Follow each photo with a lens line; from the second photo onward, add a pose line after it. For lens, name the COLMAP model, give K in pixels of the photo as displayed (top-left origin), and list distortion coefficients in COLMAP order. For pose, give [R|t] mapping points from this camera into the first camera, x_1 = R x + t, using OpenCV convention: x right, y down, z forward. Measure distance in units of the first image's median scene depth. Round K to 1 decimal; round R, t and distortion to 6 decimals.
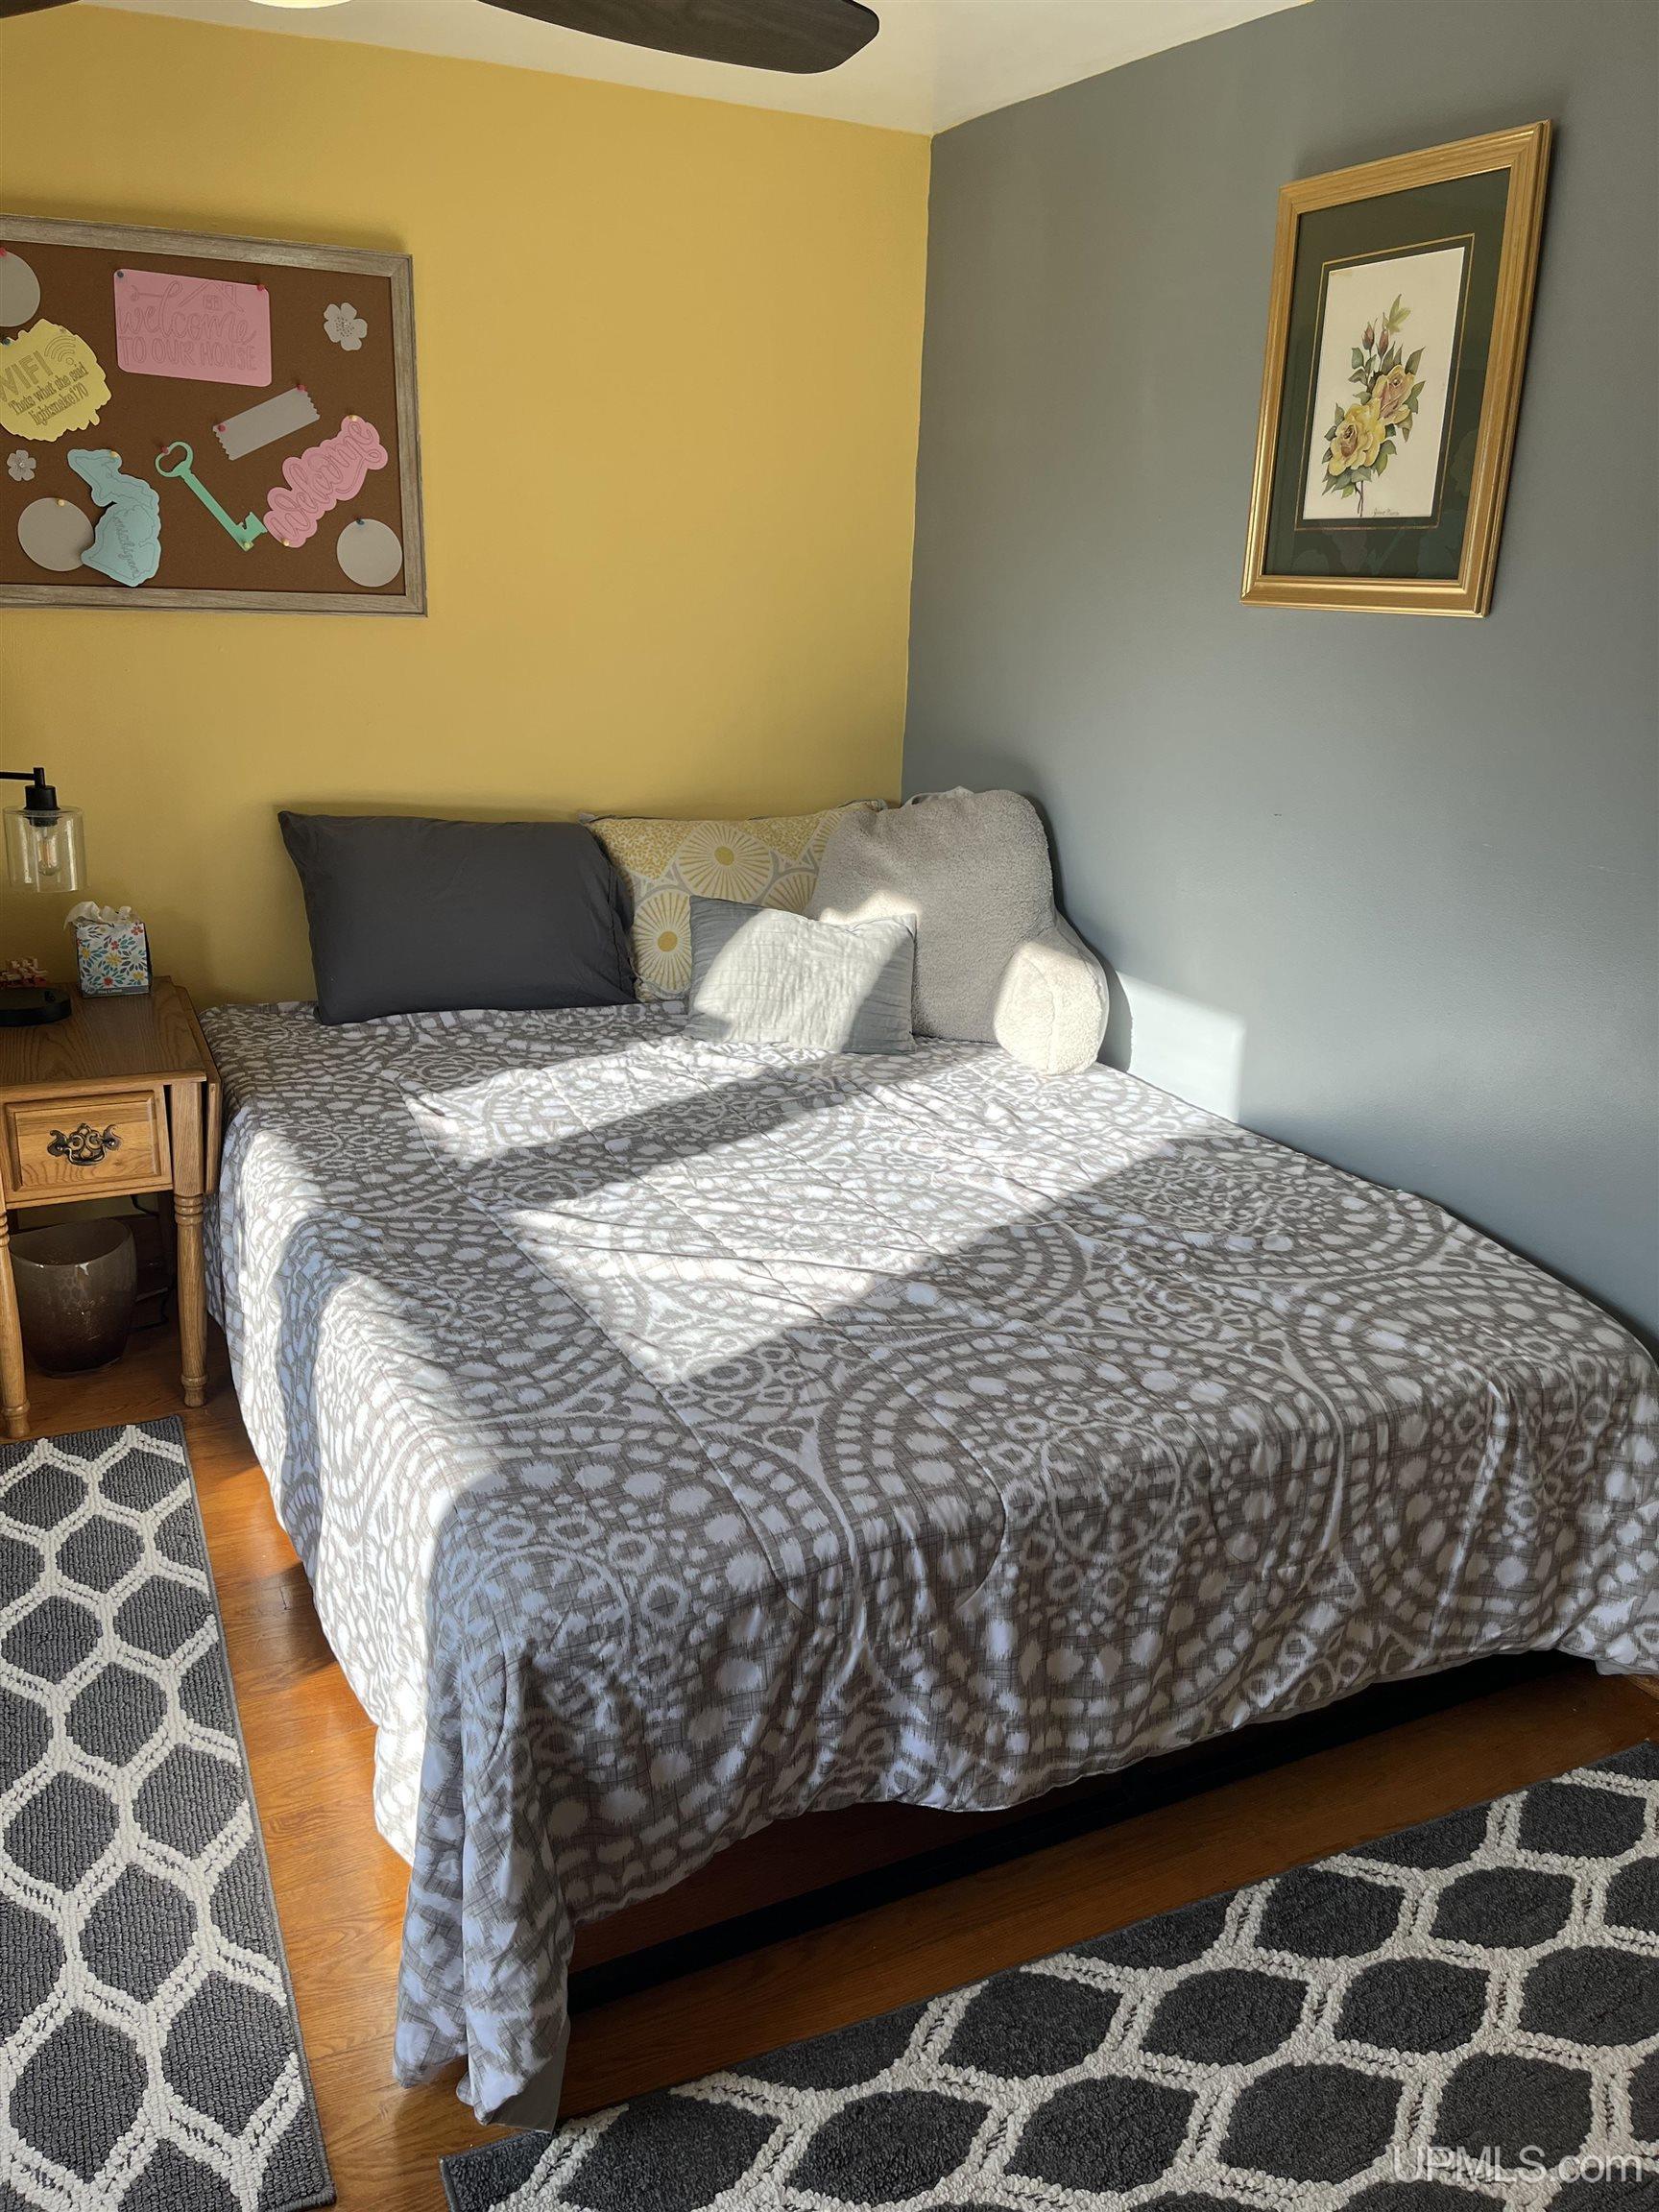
lens RADIAL K [[1683.7, 0, 824.6], [0, 1683.7, 1111.6], [0, 0, 1]] dist [-0.005330, -0.008470]
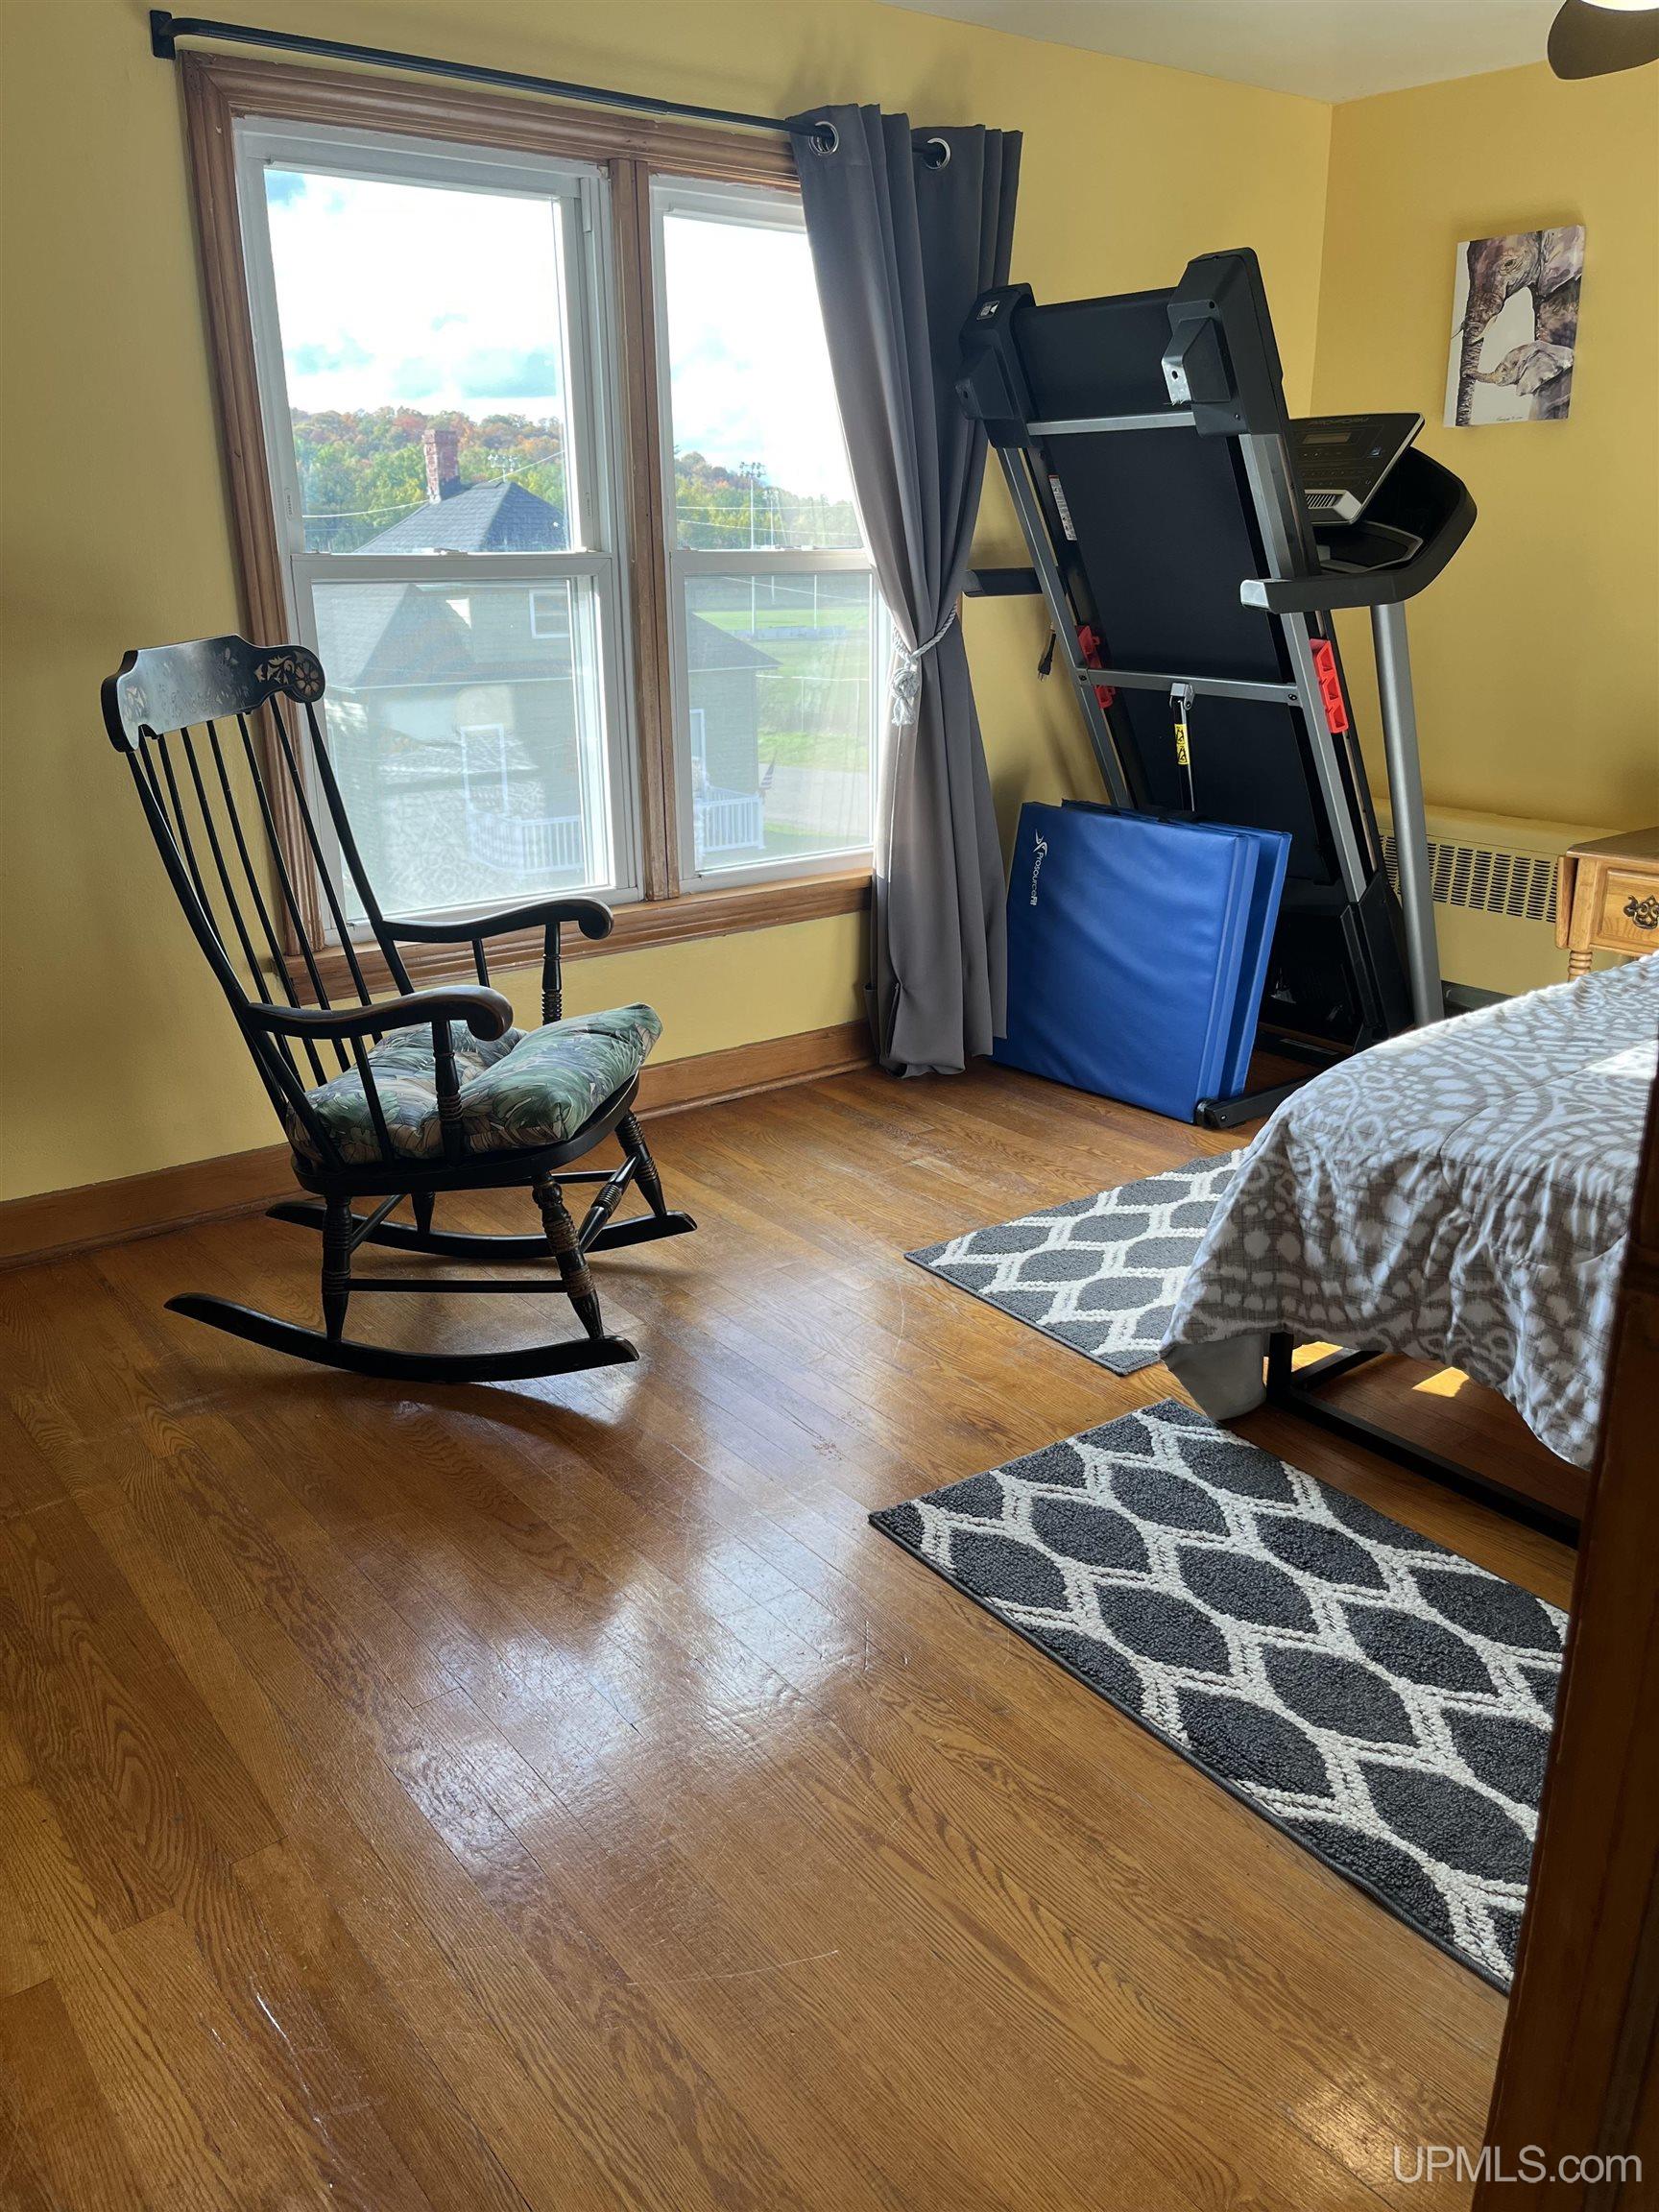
lens RADIAL K [[1683.7, 0, 824.6], [0, 1683.7, 1111.6], [0, 0, 1]] dist [-0.005330, -0.008470]
pose [[0.182563, 0.274419, -0.944121, 1.116780], [-0.272294, 0.936811, 0.219641, 0.082550], [0.944736, 0.216980, 0.245750, 0.193449]]
